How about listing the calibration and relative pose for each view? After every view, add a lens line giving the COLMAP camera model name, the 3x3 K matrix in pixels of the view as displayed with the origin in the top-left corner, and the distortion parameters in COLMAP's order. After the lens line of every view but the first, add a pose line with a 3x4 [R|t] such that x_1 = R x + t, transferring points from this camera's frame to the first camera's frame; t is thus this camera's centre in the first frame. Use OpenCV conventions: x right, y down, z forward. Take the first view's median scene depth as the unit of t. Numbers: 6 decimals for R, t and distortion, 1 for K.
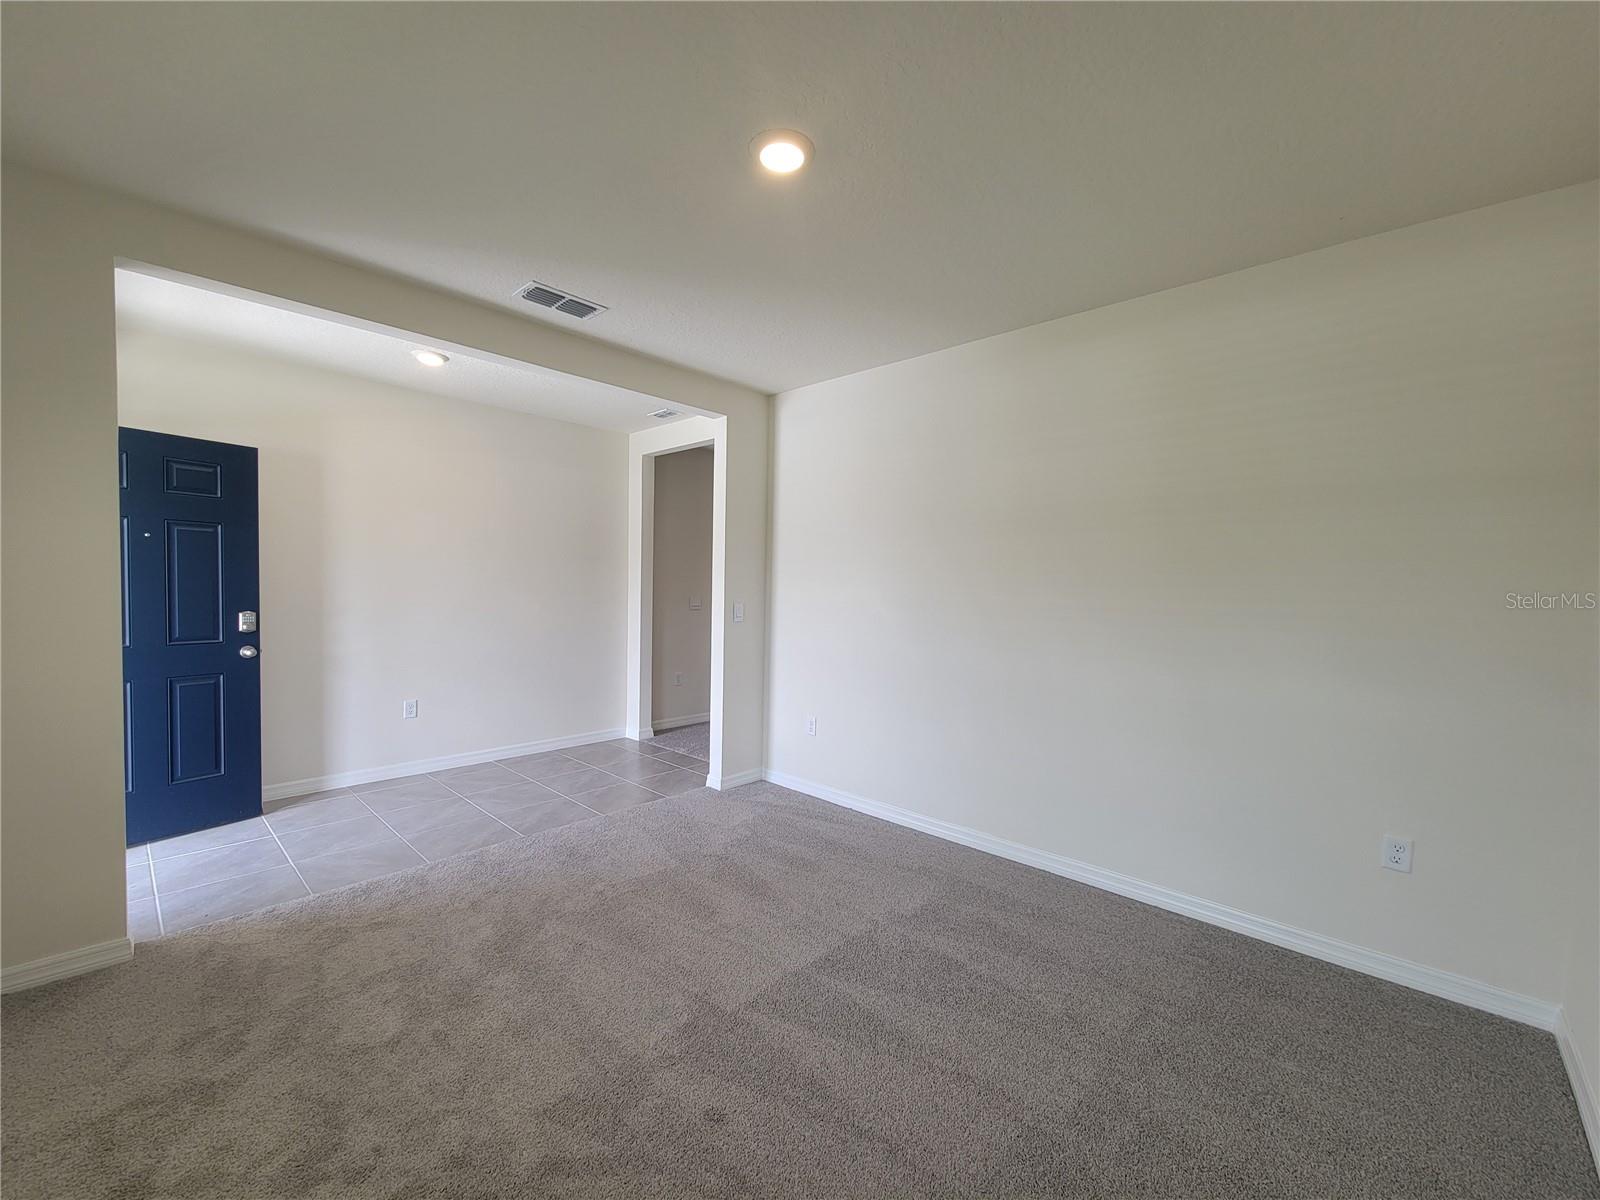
lens RADIAL K [[650.8, 0, 792.0], [0, 650.8, 612.6], [0, 0, 1]] dist [-0.000068, -0.000334]
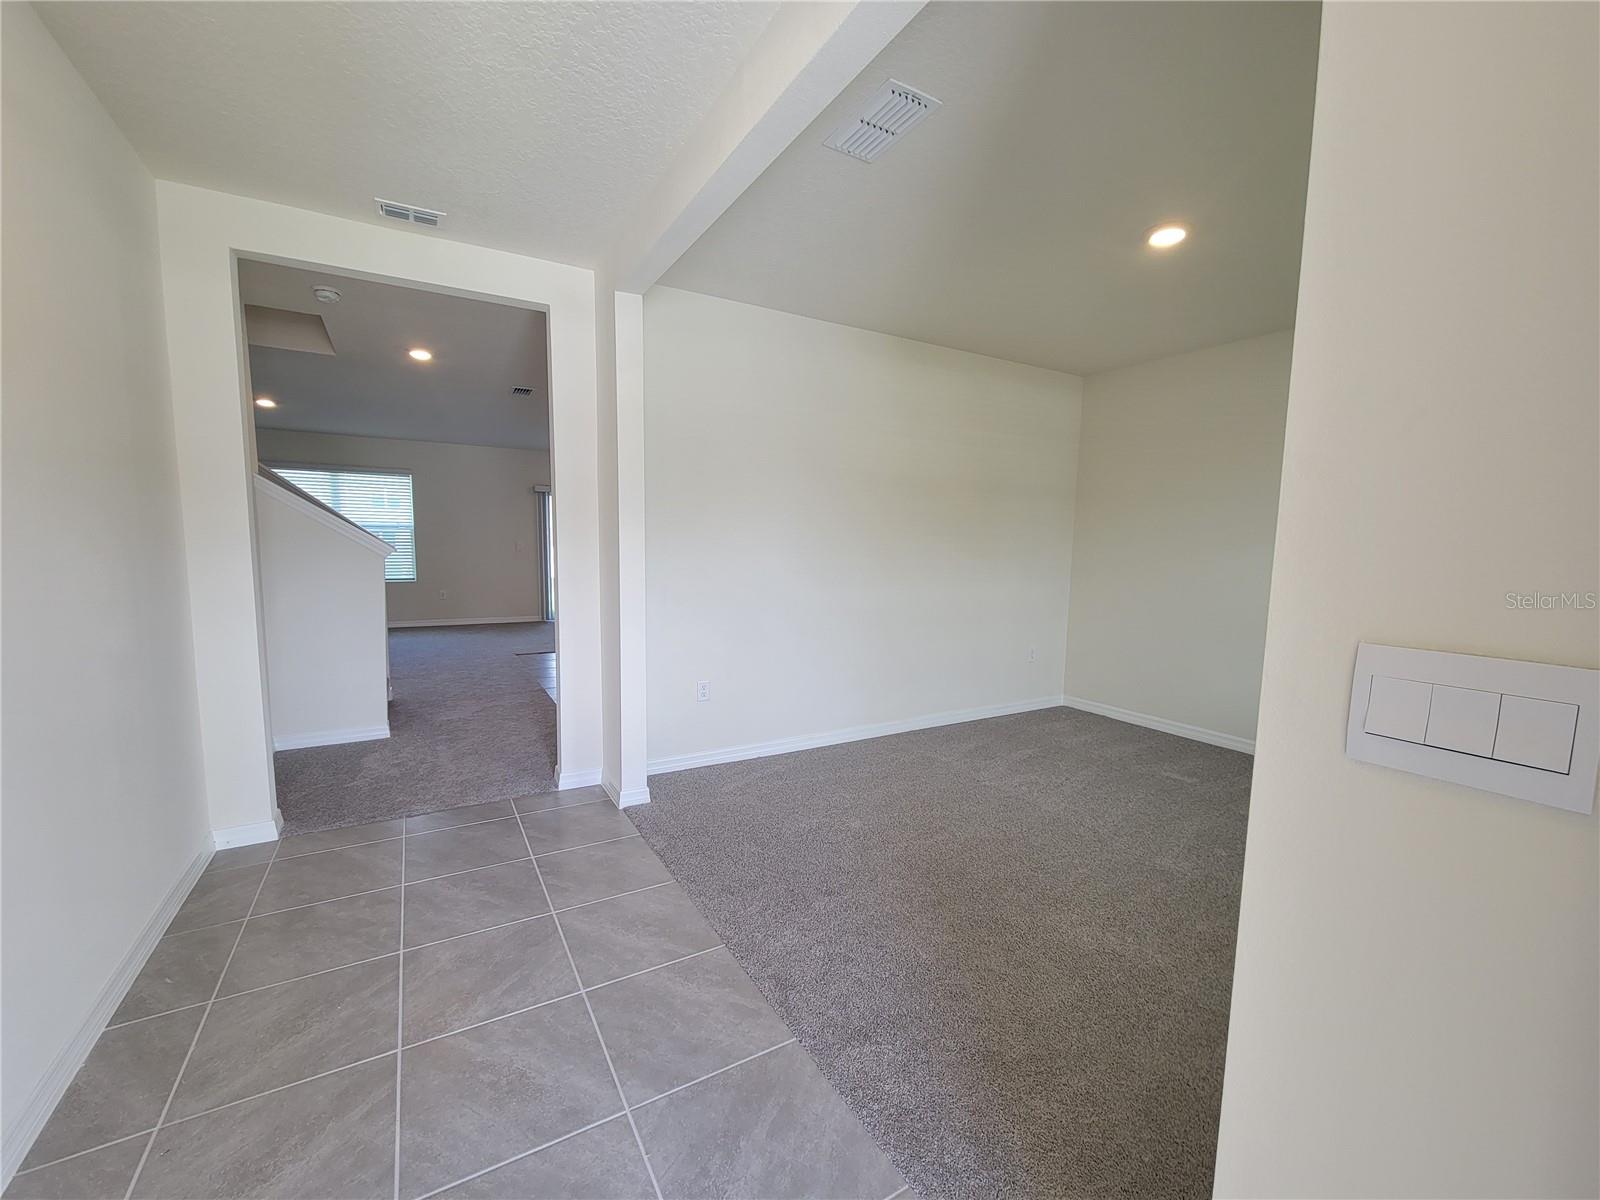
lens RADIAL K [[650.8, 0, 792.0], [0, 650.8, 612.6], [0, 0, 1]] dist [-0.000068, -0.000334]
pose [[0.283572, -0.119014, 0.951537, -0.819442], [0.034497, 0.992892, 0.113906, -0.033555], [-0.958330, 0.000525, 0.285662, 0.658865]]
